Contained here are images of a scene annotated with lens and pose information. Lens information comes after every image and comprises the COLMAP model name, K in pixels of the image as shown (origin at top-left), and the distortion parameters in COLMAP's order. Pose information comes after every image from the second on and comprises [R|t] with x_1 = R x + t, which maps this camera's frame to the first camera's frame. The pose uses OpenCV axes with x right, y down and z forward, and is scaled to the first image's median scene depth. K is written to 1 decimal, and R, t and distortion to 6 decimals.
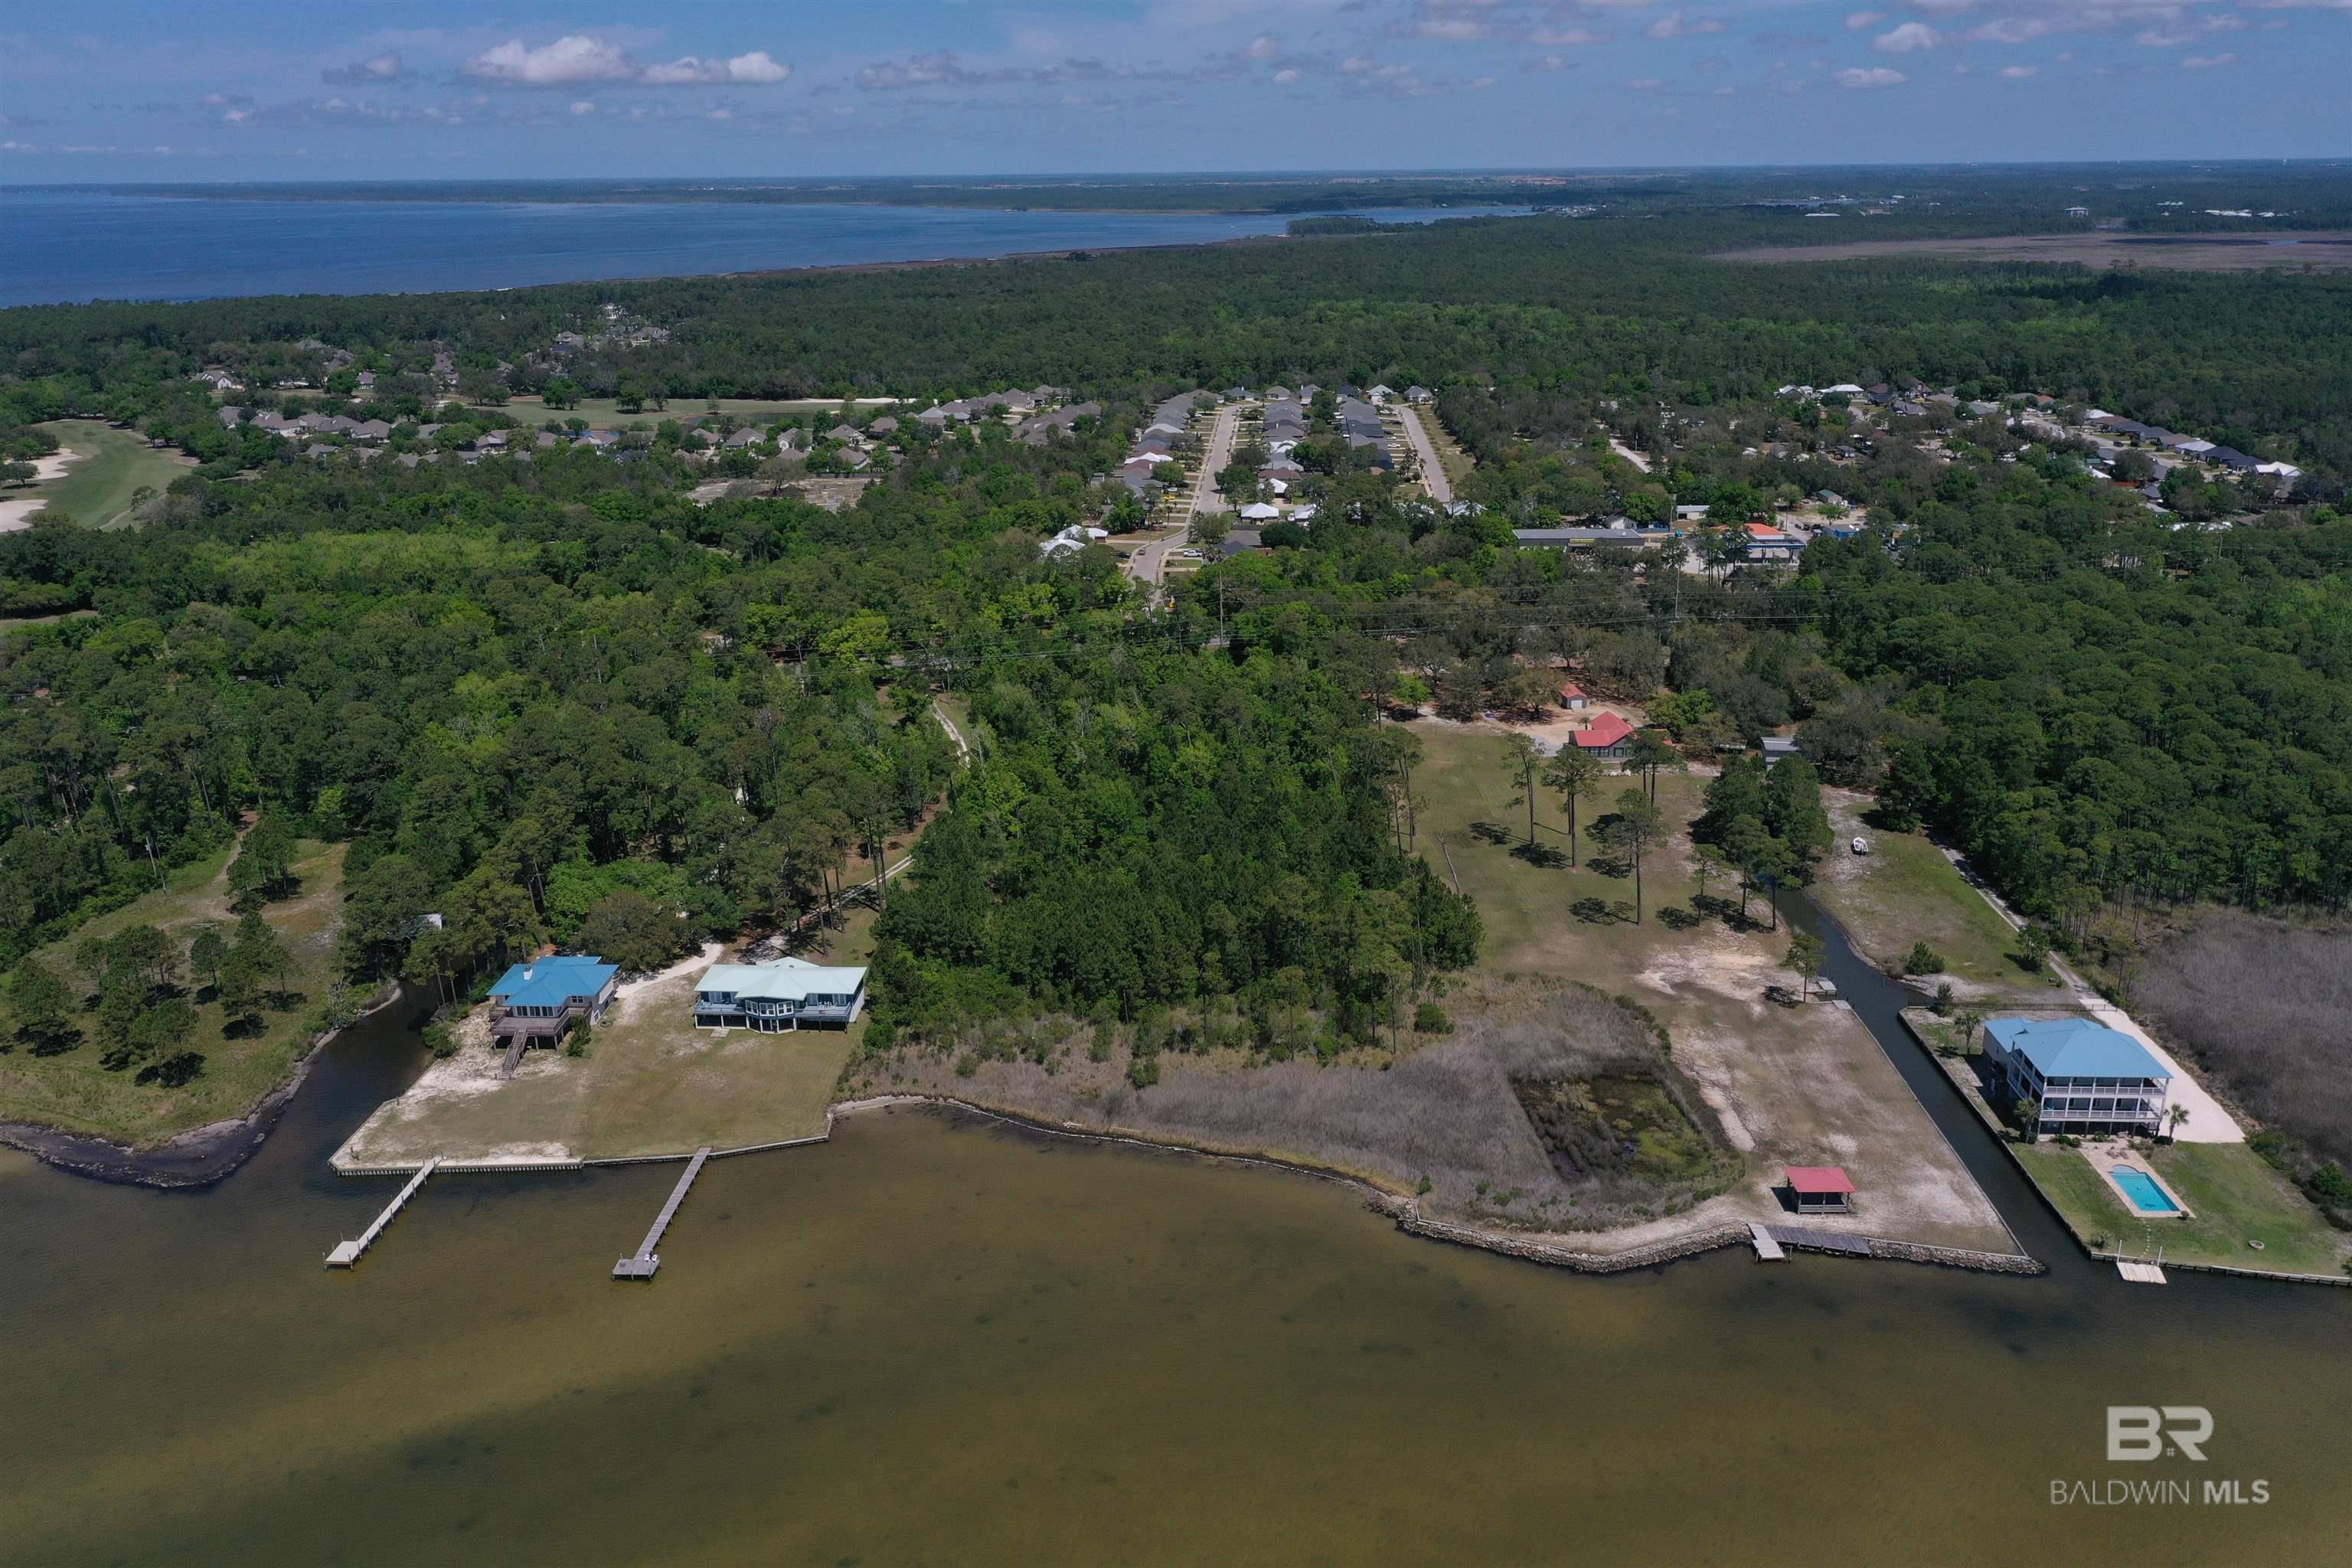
lens RADIAL K [[1870.8, 0, 1176.0], [0, 1870.8, 784.0], [0, 0, 1]] dist [0.009375, 0.008536]
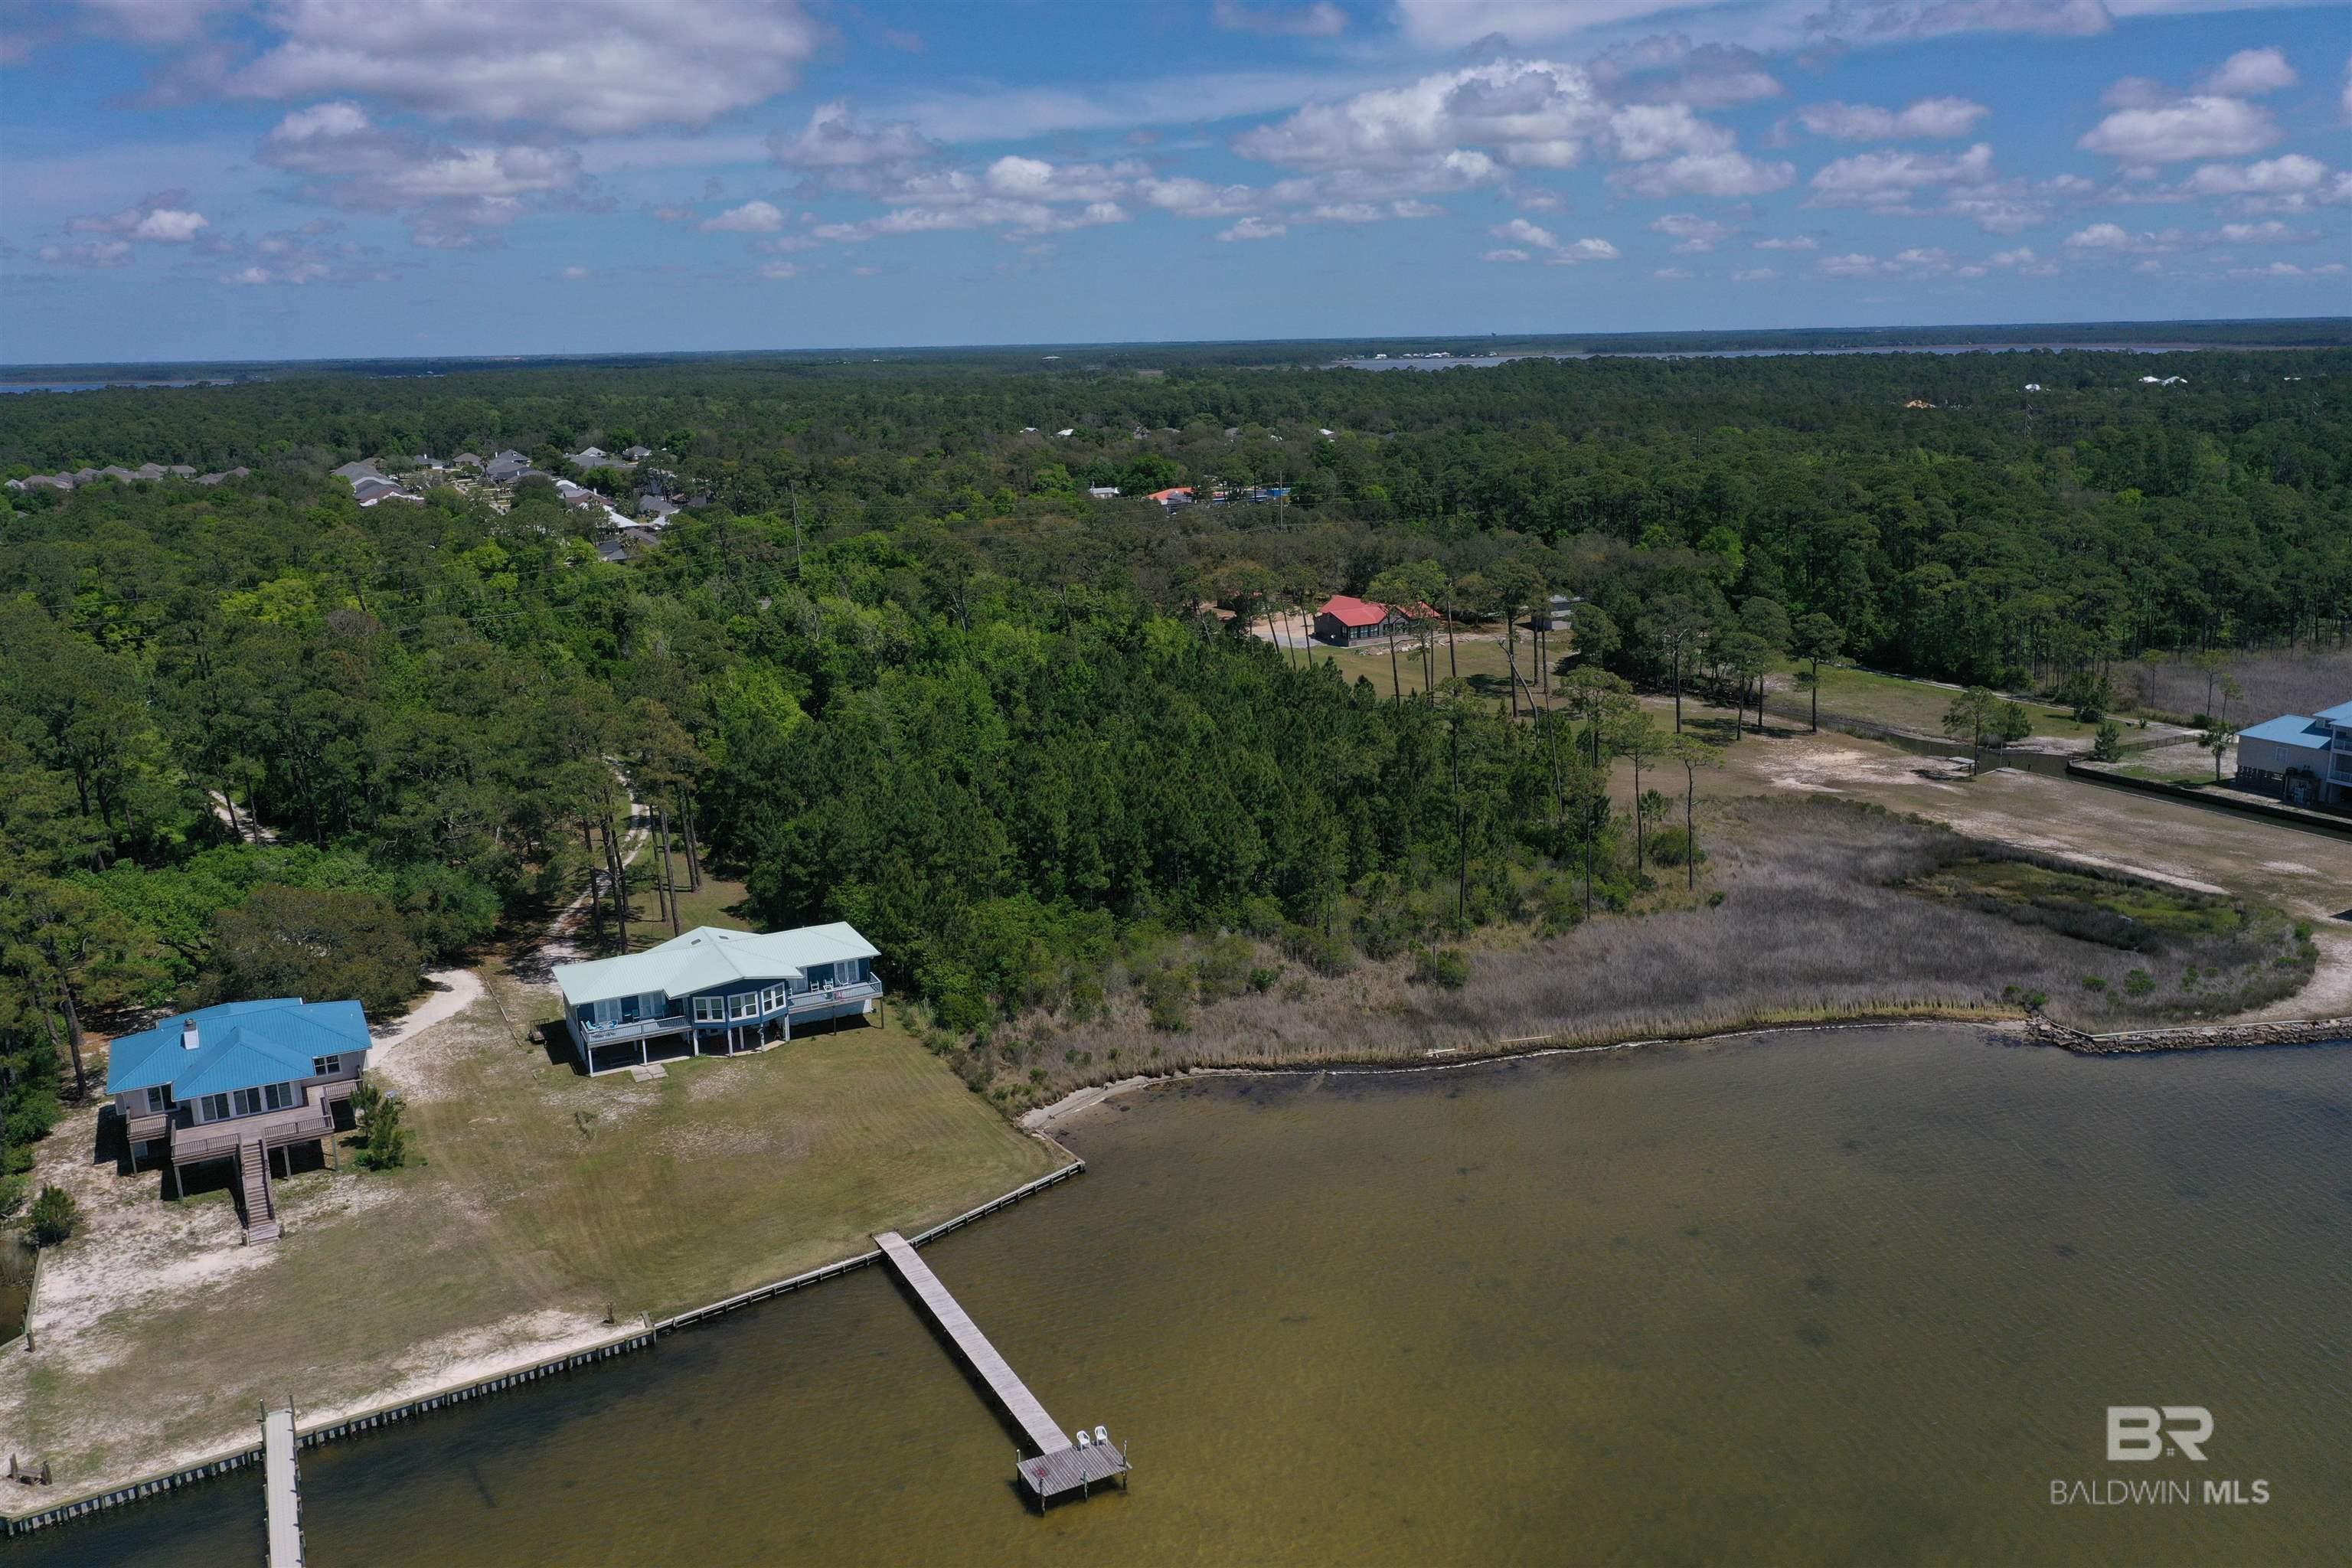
lens RADIAL K [[1870.8, 0, 1176.0], [0, 1870.8, 784.0], [0, 0, 1]] dist [0.009375, 0.008536]
pose [[0.860383, -0.121798, 0.494881, -0.375136], [0.167100, 0.984764, -0.048147, 0.107368], [-0.481476, 0.124120, 0.867626, 0.494174]]
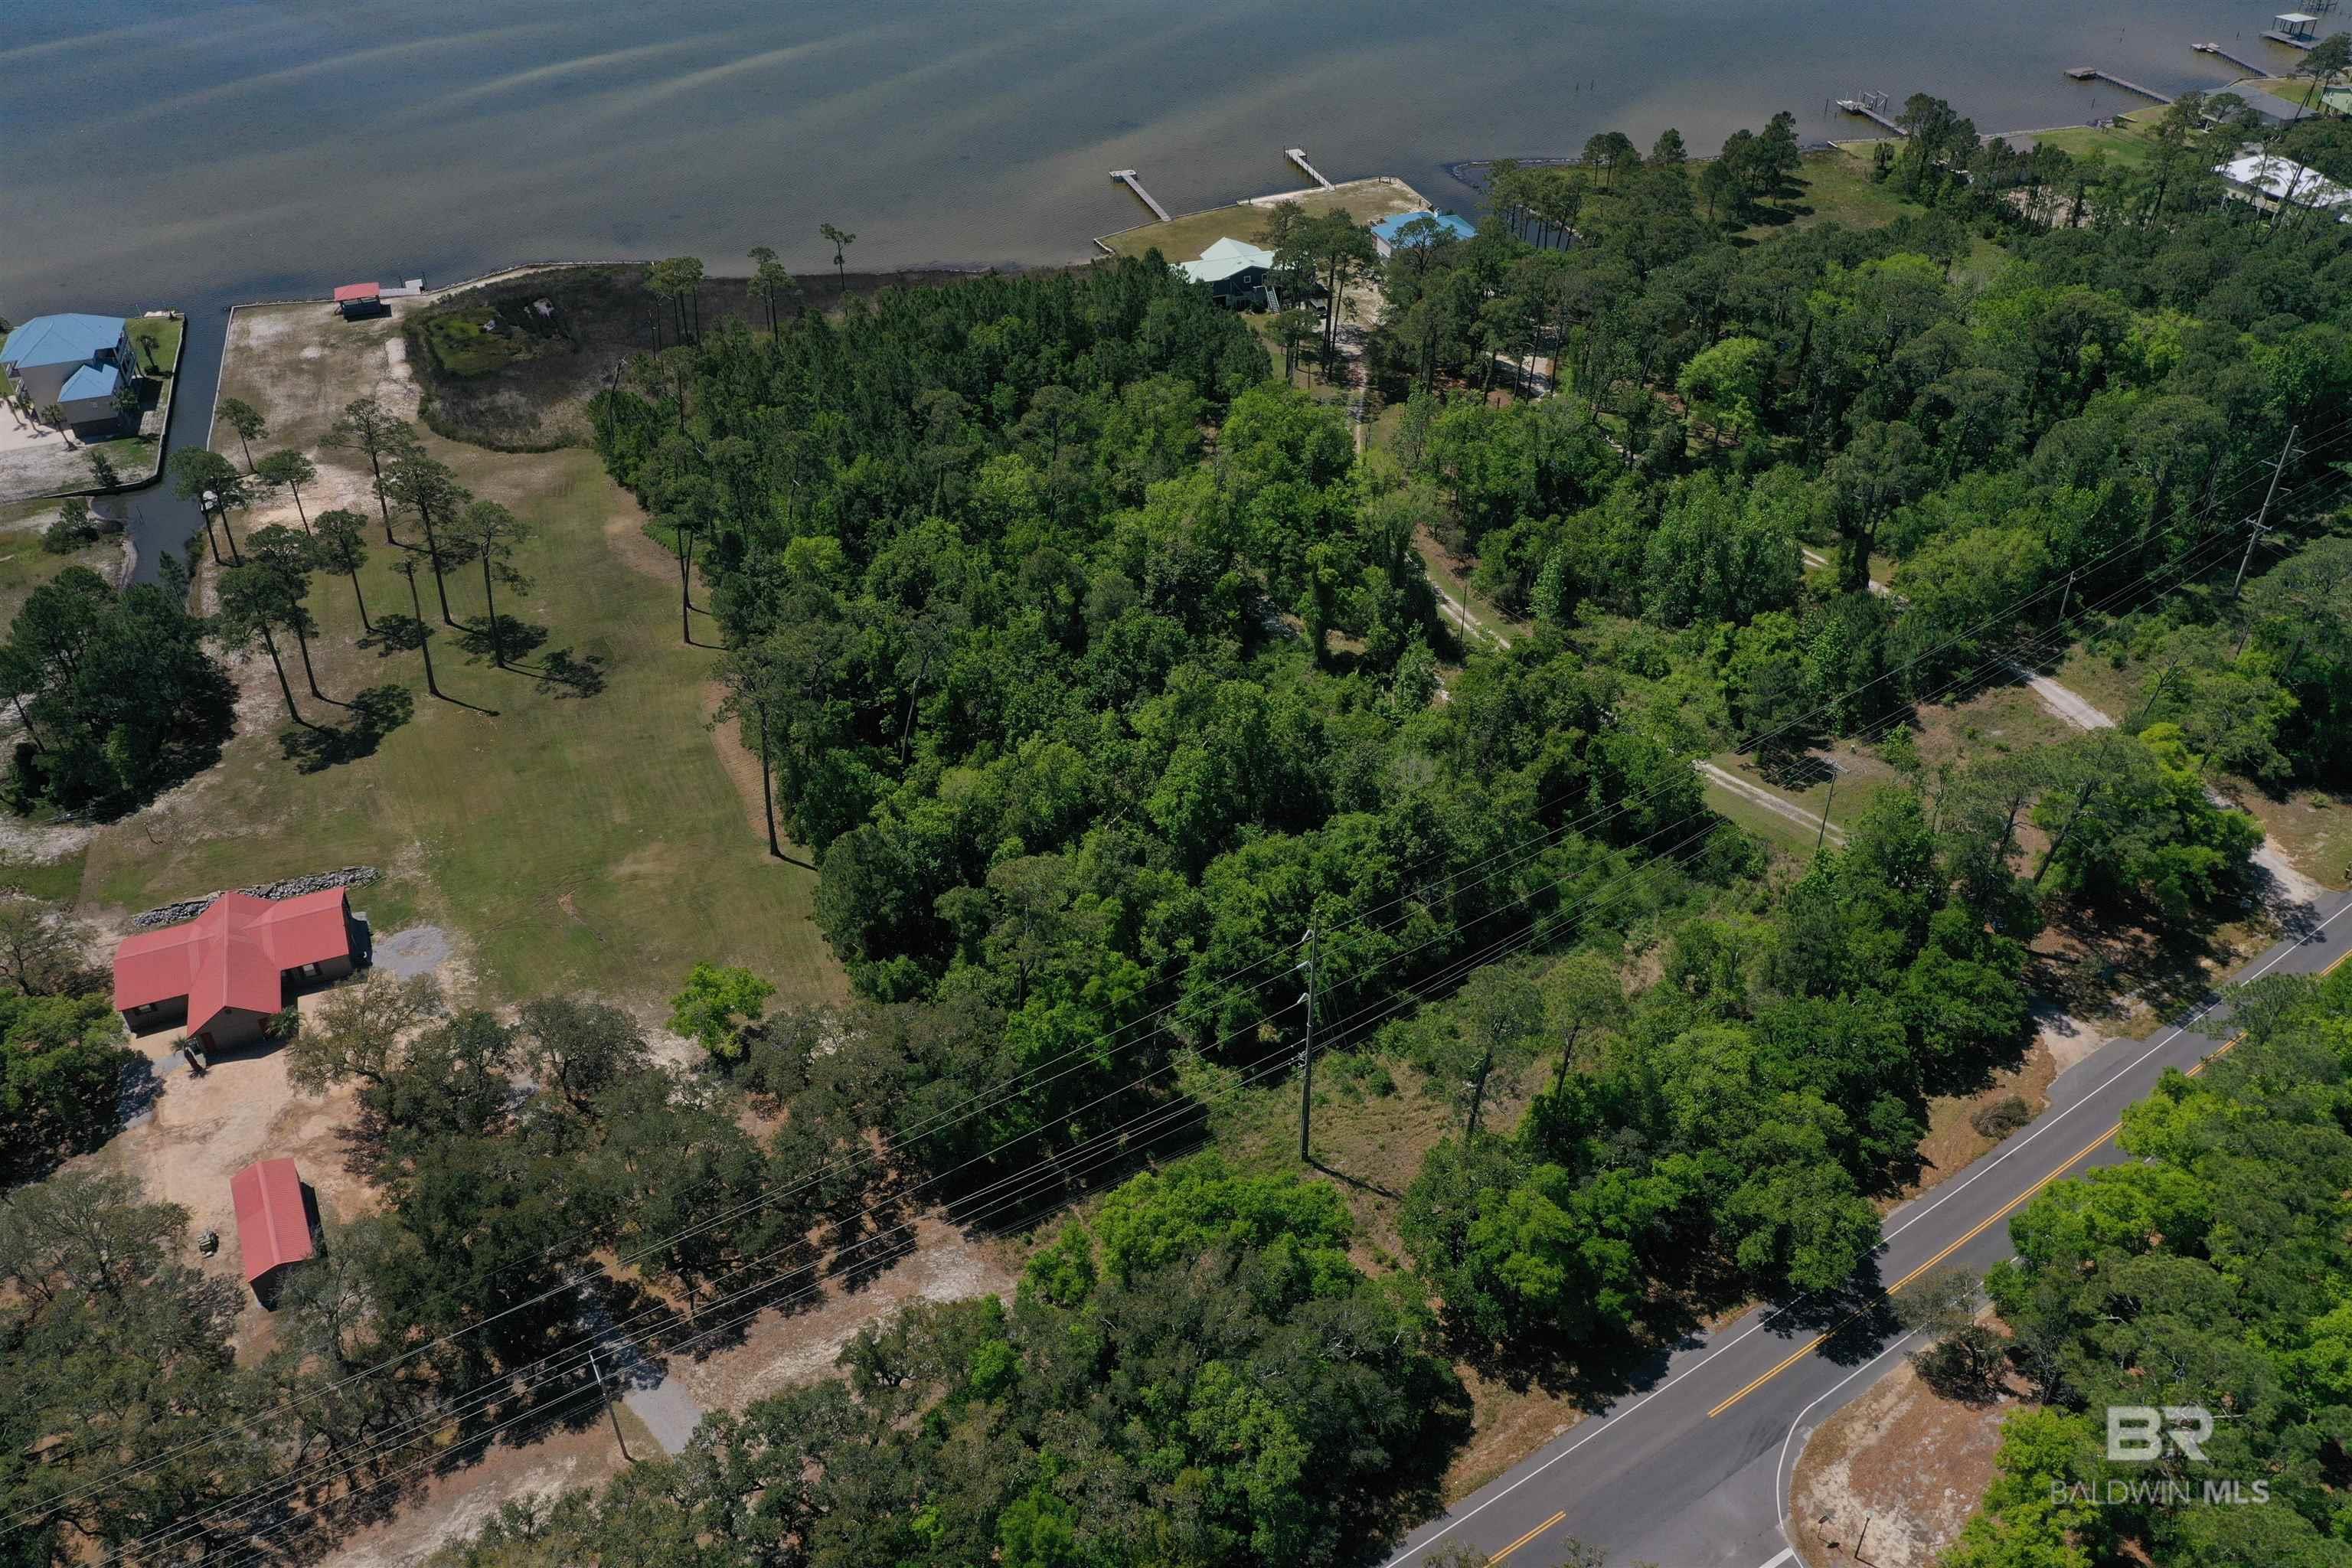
lens RADIAL K [[1870.8, 0, 1176.0], [0, 1870.8, 784.0], [0, 0, 1]] dist [0.009375, 0.008536]
pose [[-0.929384, 0.233124, -0.286180, 0.221440], [-0.094348, 0.599525, 0.794776, -0.623265], [0.356854, 0.765652, -0.535194, 1.899879]]
